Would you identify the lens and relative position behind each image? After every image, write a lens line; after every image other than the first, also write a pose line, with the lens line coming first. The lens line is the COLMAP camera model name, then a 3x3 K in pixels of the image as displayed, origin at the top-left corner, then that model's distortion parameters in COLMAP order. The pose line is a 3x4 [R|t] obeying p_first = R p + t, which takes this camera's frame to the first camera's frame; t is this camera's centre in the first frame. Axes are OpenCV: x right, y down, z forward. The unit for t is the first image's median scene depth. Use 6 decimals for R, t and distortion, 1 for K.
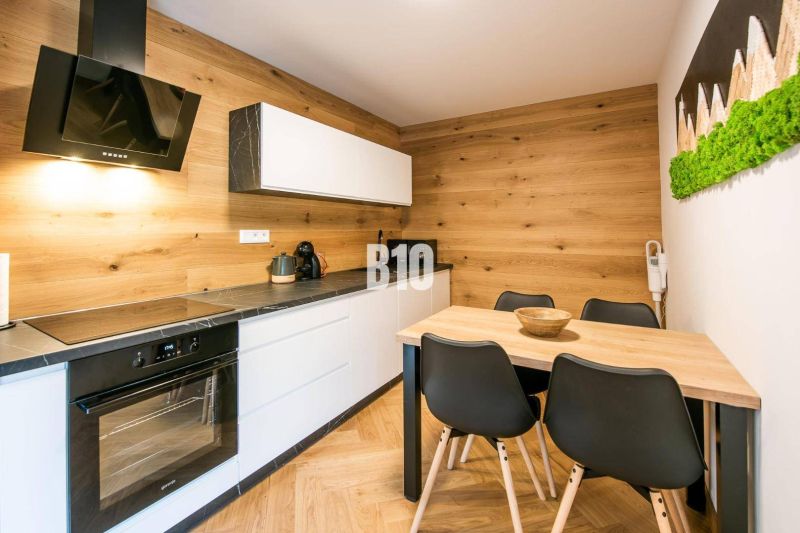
lens RADIAL K [[355.7, 0, 381.8], [0, 355.7, 215.8], [0, 0, 1]] dist [-0.002765, -0.000567]
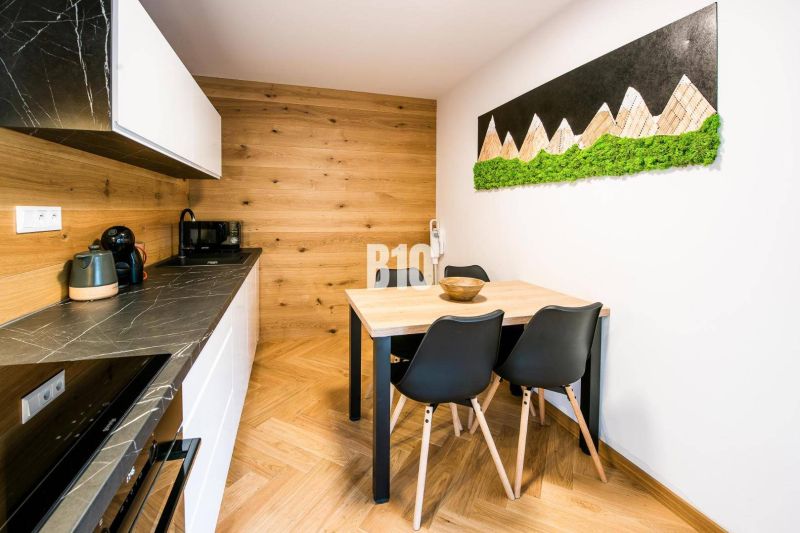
lens RADIAL K [[355.7, 0, 381.8], [0, 355.7, 215.8], [0, 0, 1]] dist [-0.002765, -0.000567]
pose [[0.673842, -0.002879, 0.738870, -0.319348], [-0.038329, 0.998510, 0.038846, 0.011391], [-0.737881, -0.054496, 0.672727, 0.224638]]
